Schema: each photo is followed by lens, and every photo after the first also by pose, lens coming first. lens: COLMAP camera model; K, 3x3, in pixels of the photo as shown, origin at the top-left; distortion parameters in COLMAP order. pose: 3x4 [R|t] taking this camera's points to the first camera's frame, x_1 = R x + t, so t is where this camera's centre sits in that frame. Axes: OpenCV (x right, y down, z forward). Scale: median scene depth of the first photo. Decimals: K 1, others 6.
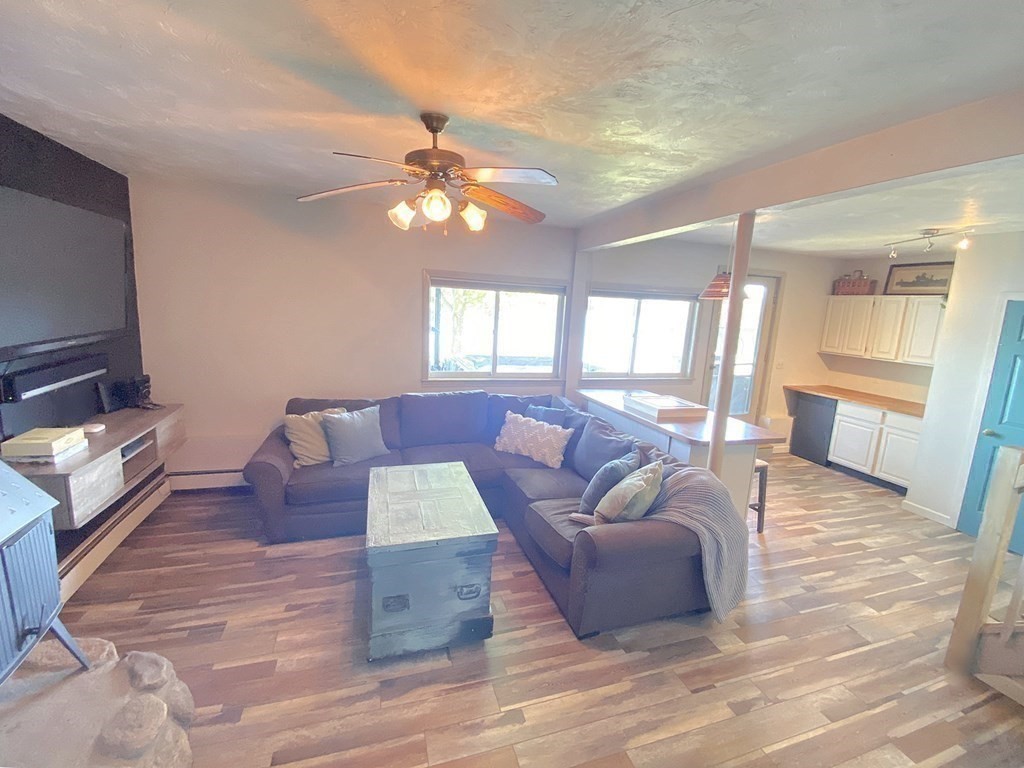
lens RADIAL K [[453.5, 0, 516.3], [0, 453.5, 388.5], [0, 0, 1]] dist [-0.001543, -0.000137]
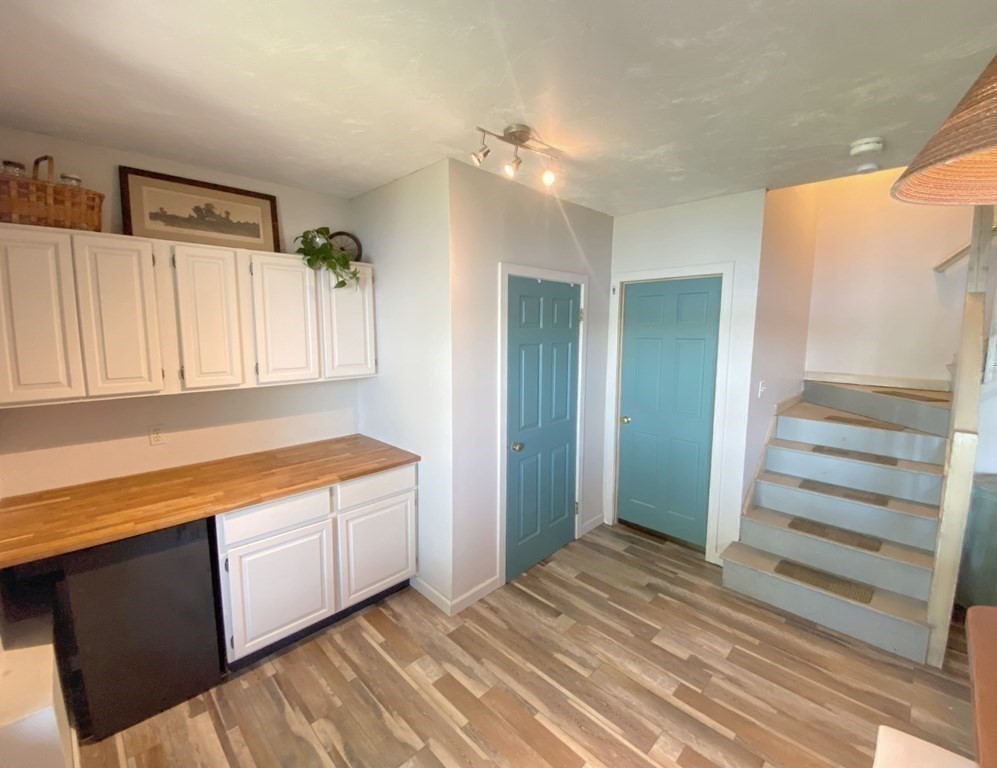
lens RADIAL K [[431.4, 0, 498.3], [0, 431.4, 377.4], [0, 0, 1]] dist [-0.016179, -0.000216]
pose [[-0.442575, -0.158442, 0.882623, 0.338002], [0.136040, 0.961011, 0.240729, -0.148672], [-0.886352, 0.226613, -0.403765, 0.990214]]
